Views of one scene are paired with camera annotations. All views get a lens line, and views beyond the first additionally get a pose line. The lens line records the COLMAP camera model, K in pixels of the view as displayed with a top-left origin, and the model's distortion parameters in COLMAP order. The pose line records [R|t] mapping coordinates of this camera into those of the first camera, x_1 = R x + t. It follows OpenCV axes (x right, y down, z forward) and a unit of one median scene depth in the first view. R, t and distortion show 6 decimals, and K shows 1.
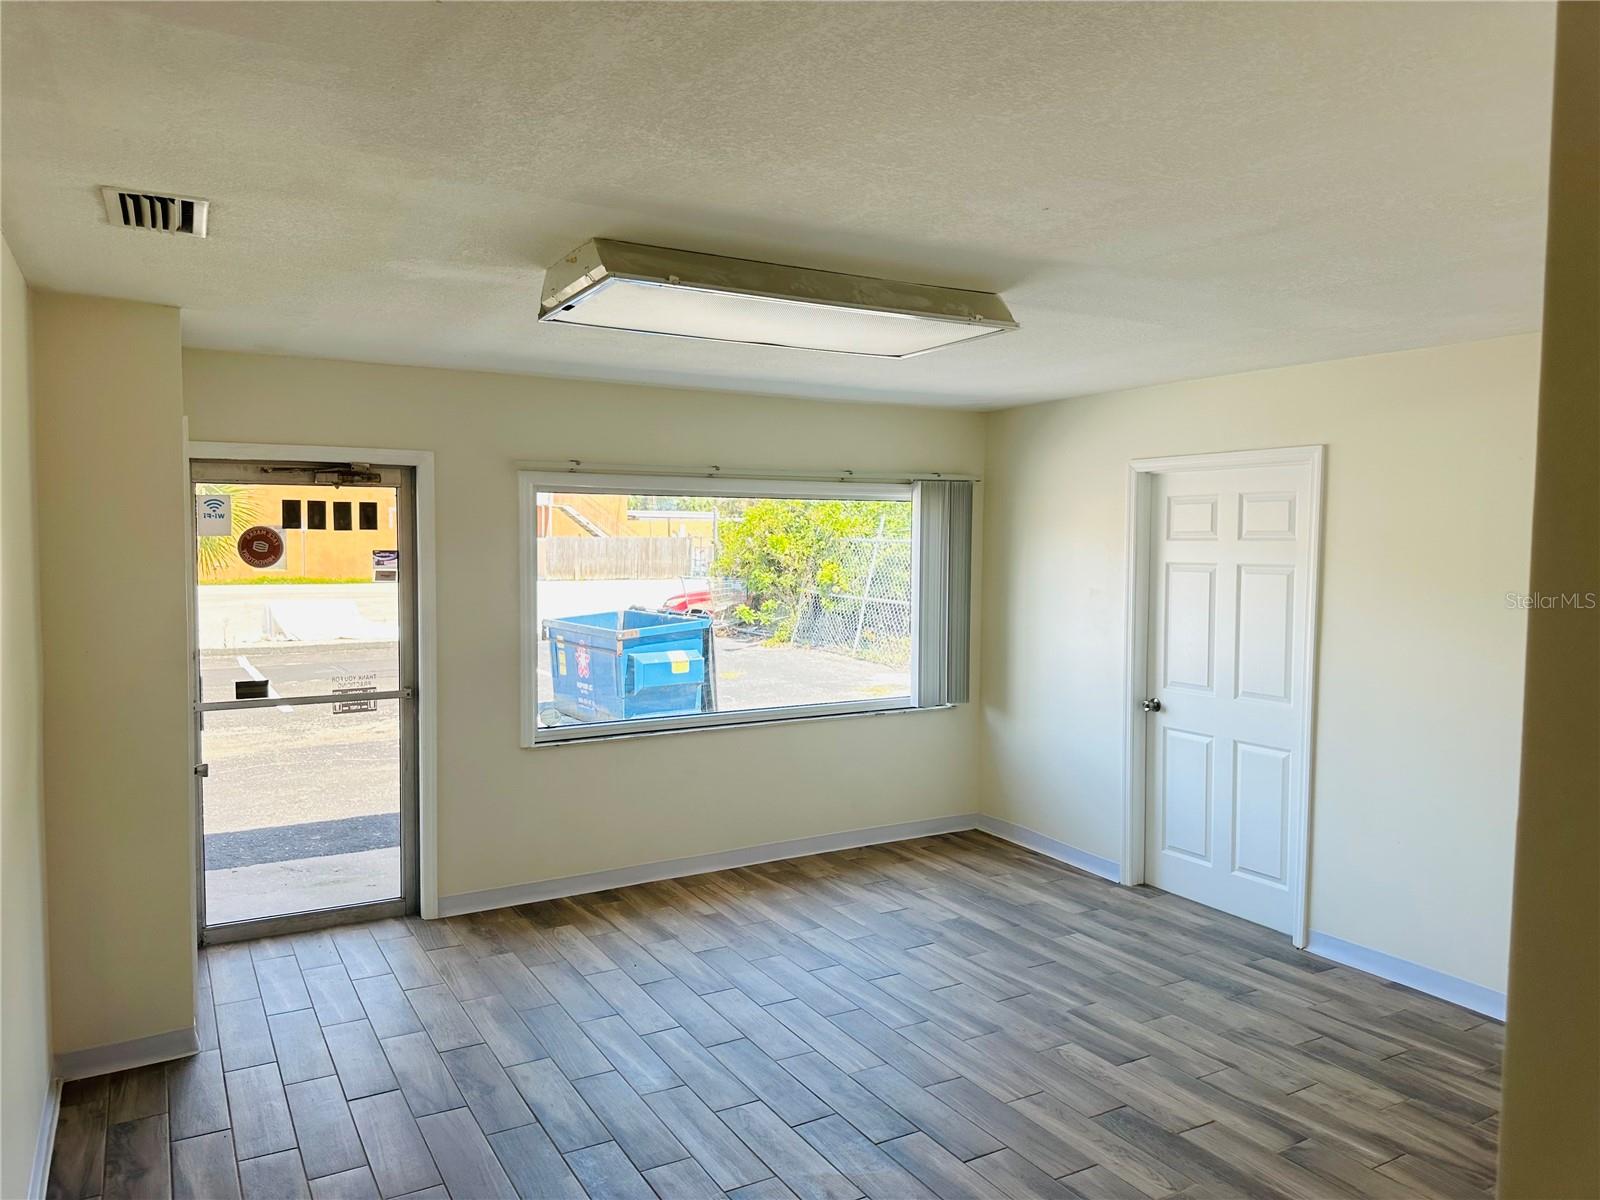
lens RADIAL K [[1131.2, 0, 800.2], [0, 1131.2, 600.2], [0, 0, 1]] dist [0.045752, -0.056385]
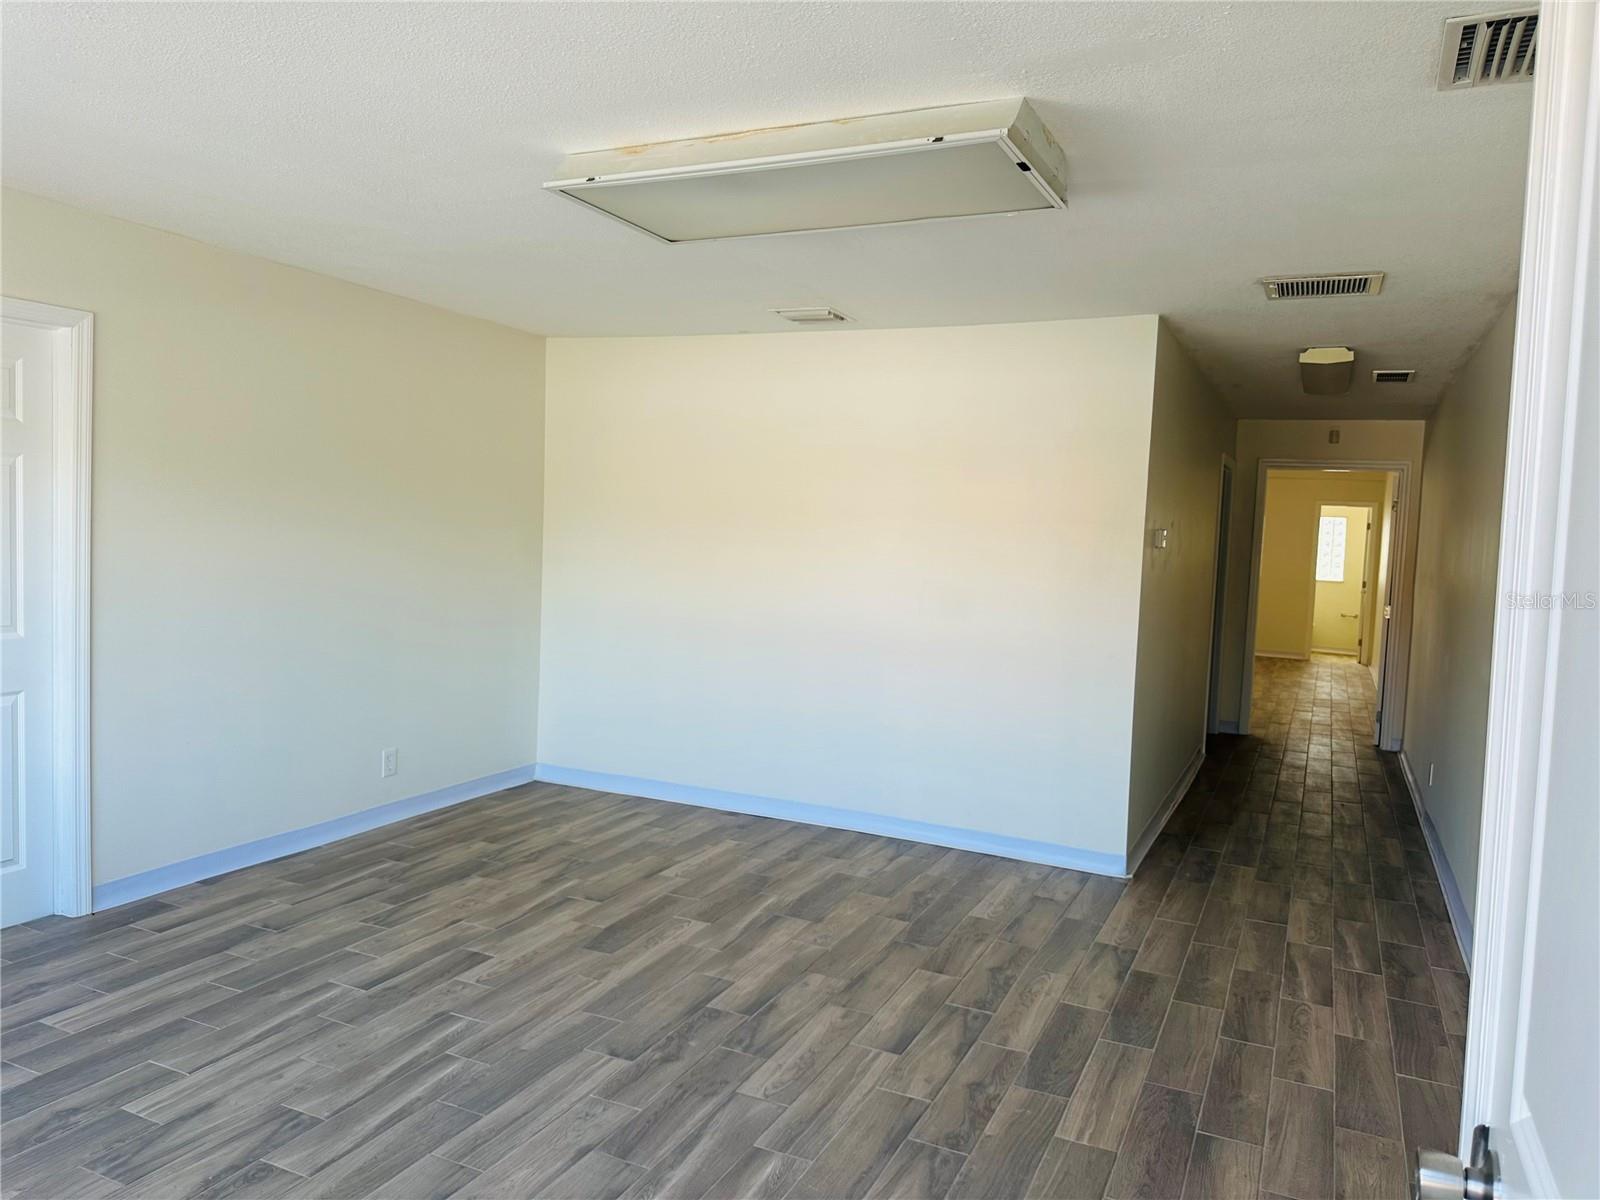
lens RADIAL K [[1131.2, 0, 799.5], [0, 1131.2, 597.8], [0, 0, 1]] dist [0.045752, -0.056385]
pose [[-0.574377, -0.079669, 0.814705, -0.590340], [0.004916, 0.994899, 0.100755, -0.010010], [-0.818576, 0.061876, -0.571056, 1.157863]]
